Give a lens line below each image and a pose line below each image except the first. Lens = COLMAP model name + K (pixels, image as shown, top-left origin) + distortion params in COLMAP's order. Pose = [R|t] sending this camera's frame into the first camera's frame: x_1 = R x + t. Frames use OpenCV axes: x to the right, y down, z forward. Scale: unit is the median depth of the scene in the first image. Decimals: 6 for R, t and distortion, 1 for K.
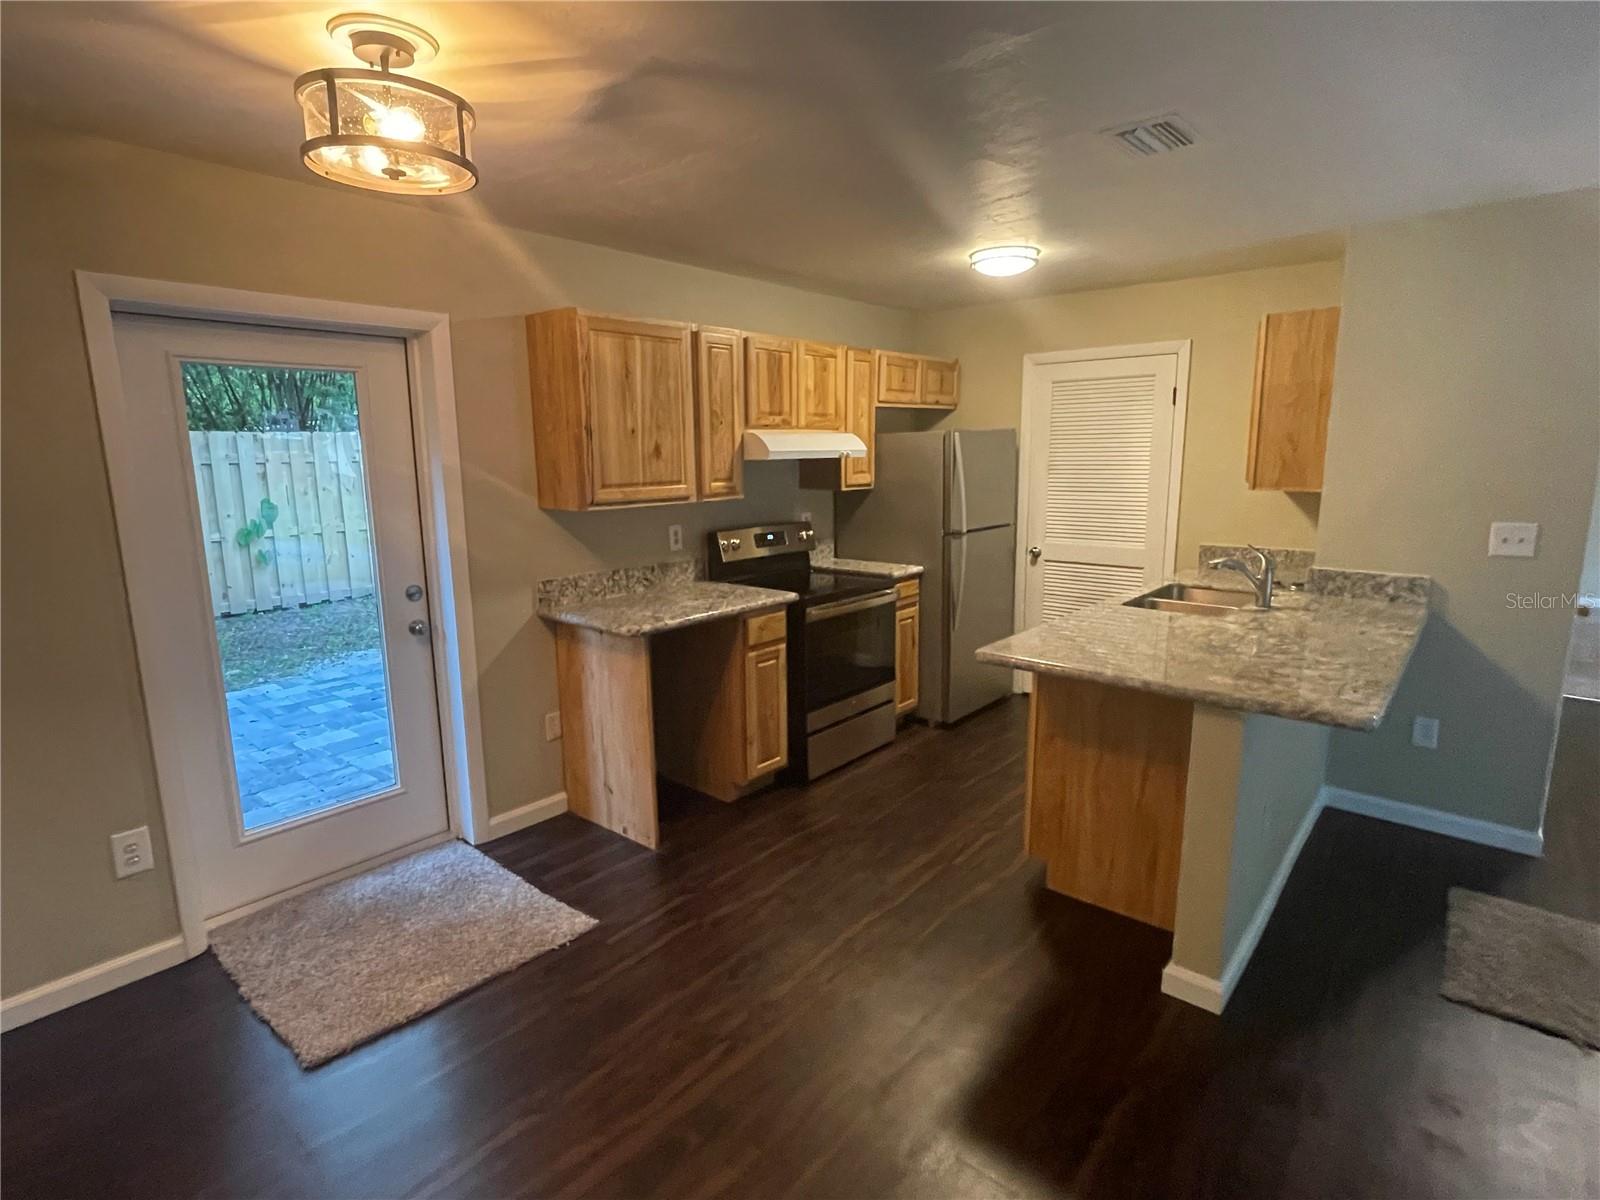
lens RADIAL K [[815.7, 0, 783.9], [0, 815.7, 597.6], [0, 0, 1]] dist [-0.005222, 0.000073]
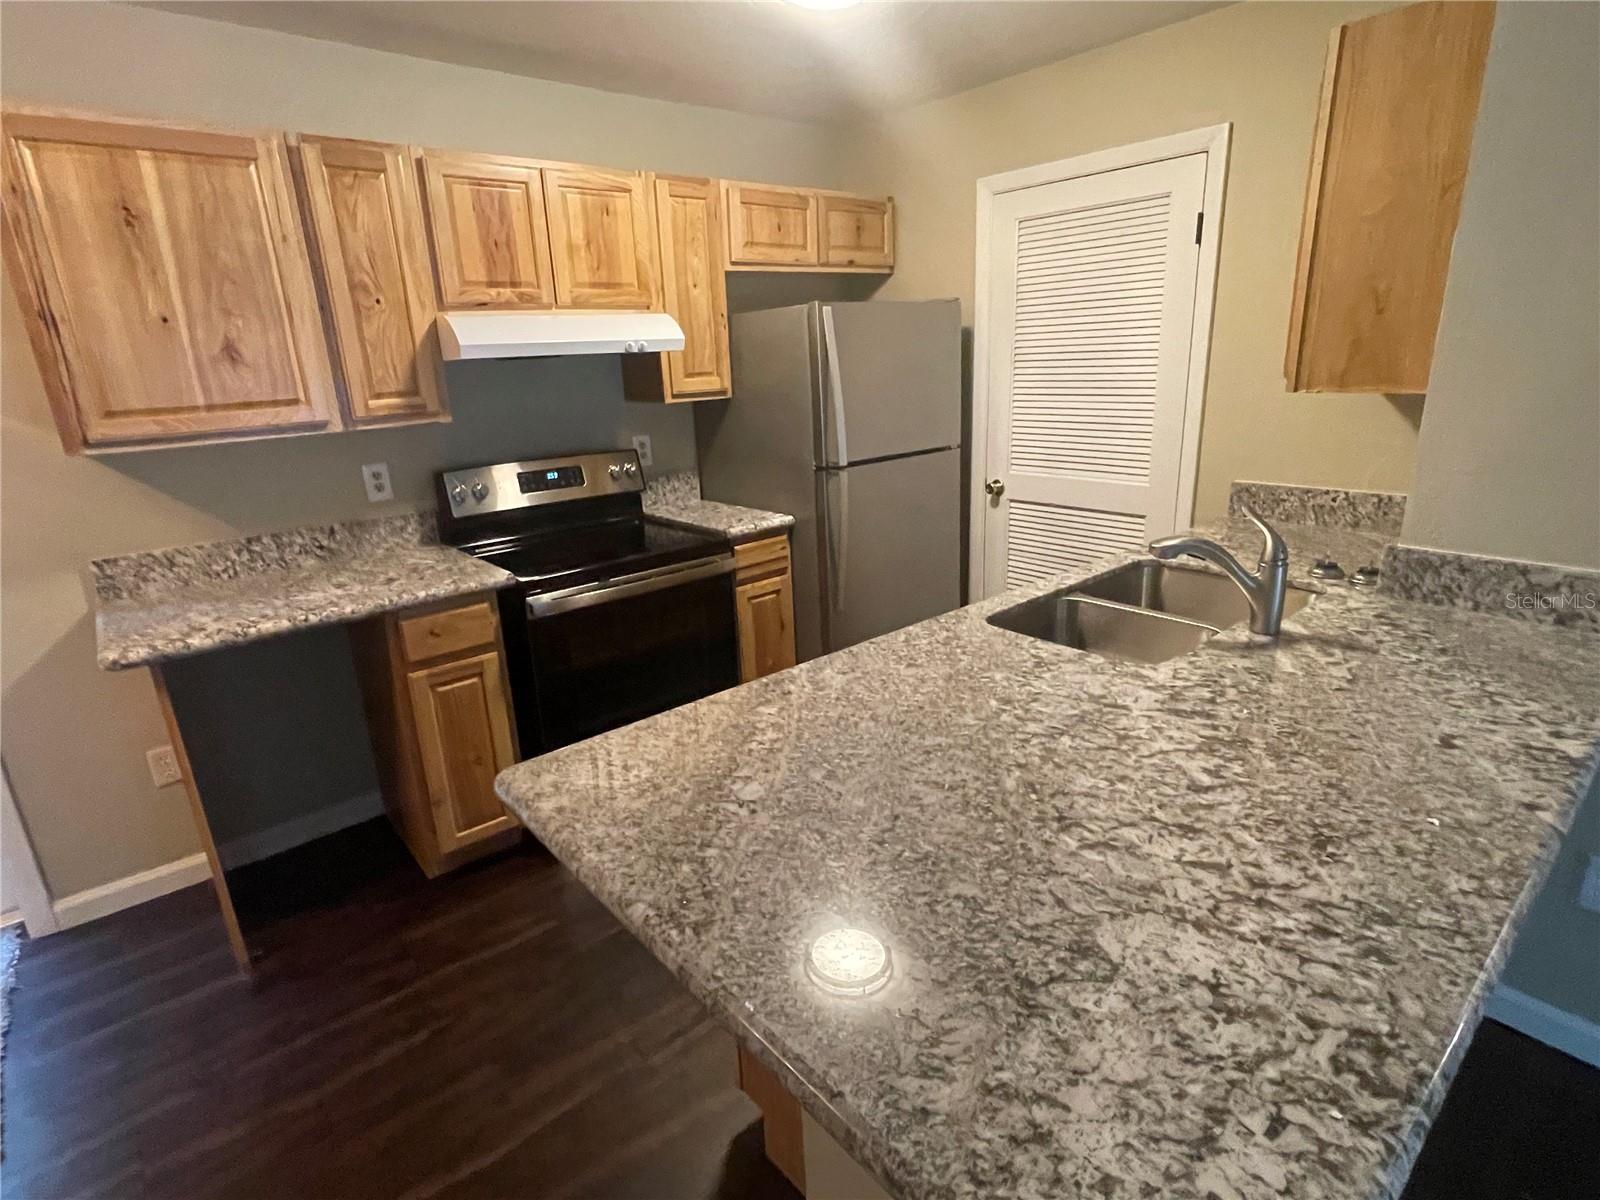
lens RADIAL K [[815.7, 0, 788.7], [0, 815.7, 595.3], [0, 0, 1]] dist [-0.005222, 0.000073]
pose [[0.987980, 0.015336, -0.153819, 0.286642], [0.002712, 0.993193, 0.116445, -0.054238], [0.154557, -0.115462, 0.981214, 0.355110]]
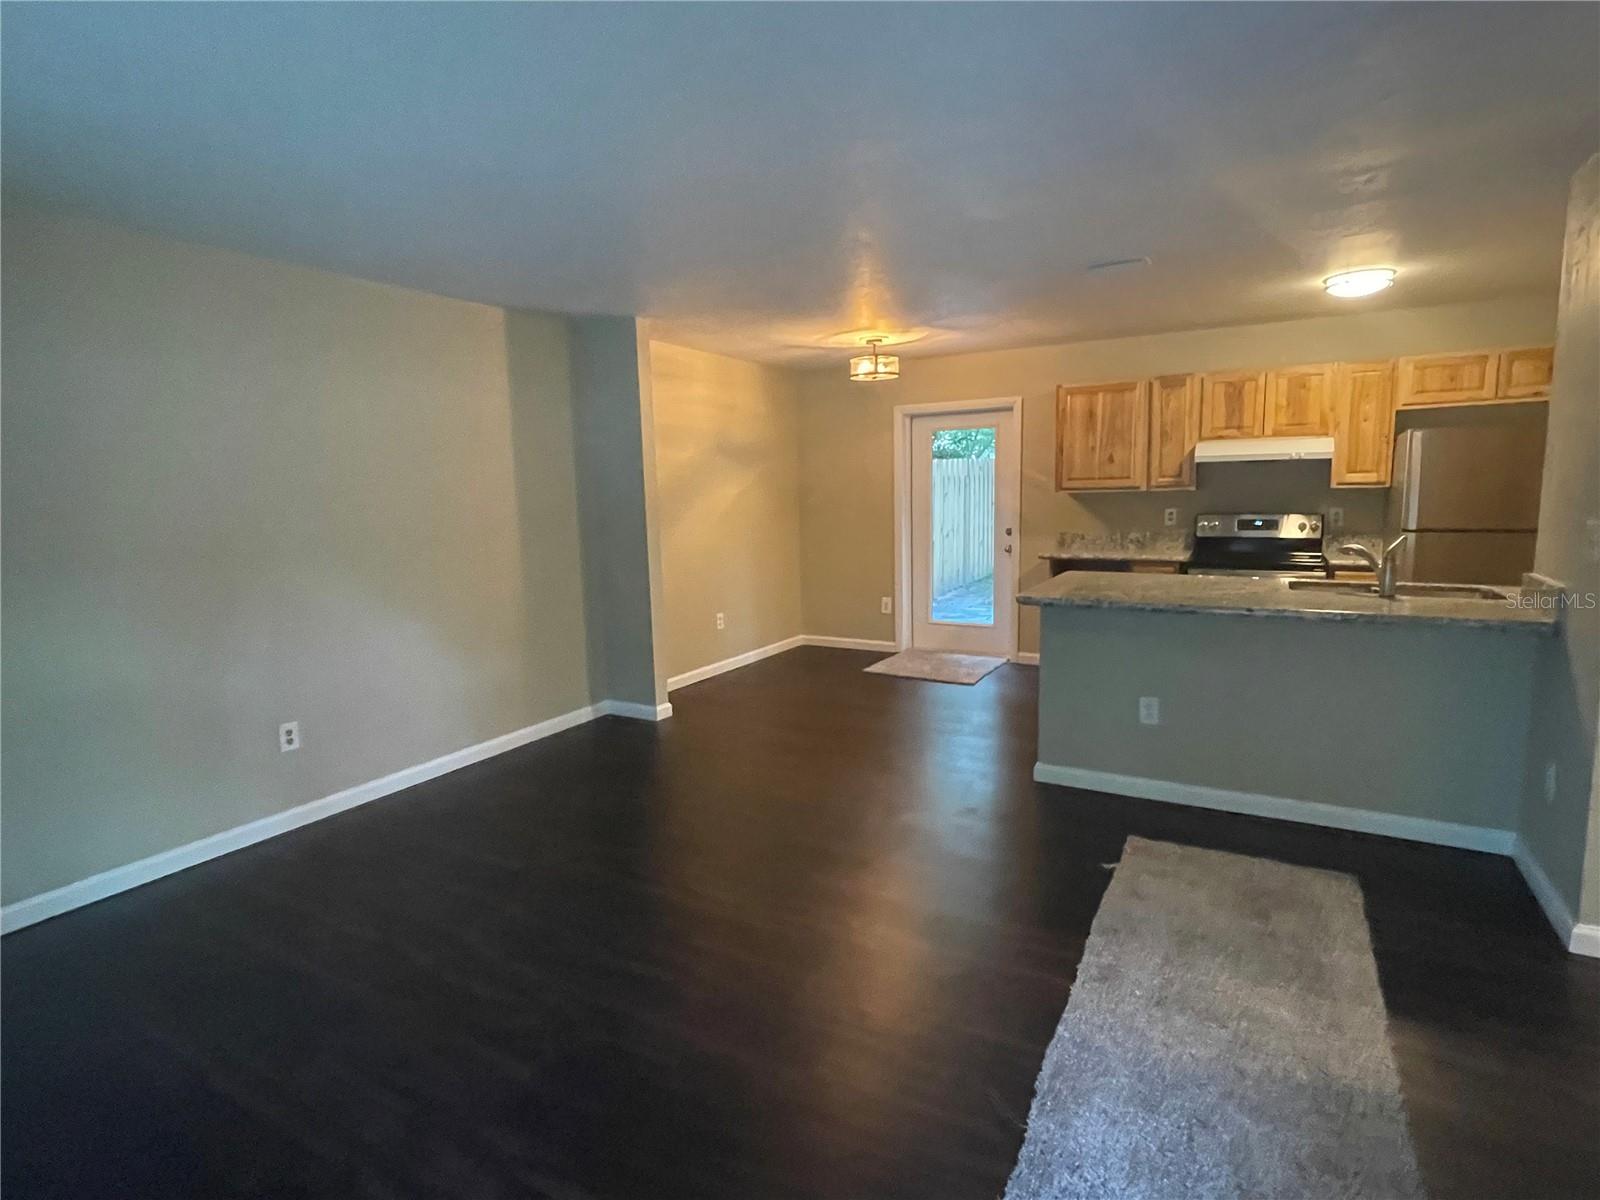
lens RADIAL K [[815.7, 0, 788.8], [0, 815.7, 600.7], [0, 0, 1]] dist [-0.005222, 0.000073]
pose [[0.181922, 0.143597, -0.972771, 1.106231], [-0.156155, 0.980945, 0.115600, 0.011473], [0.970835, 0.130873, 0.200879, 0.055044]]
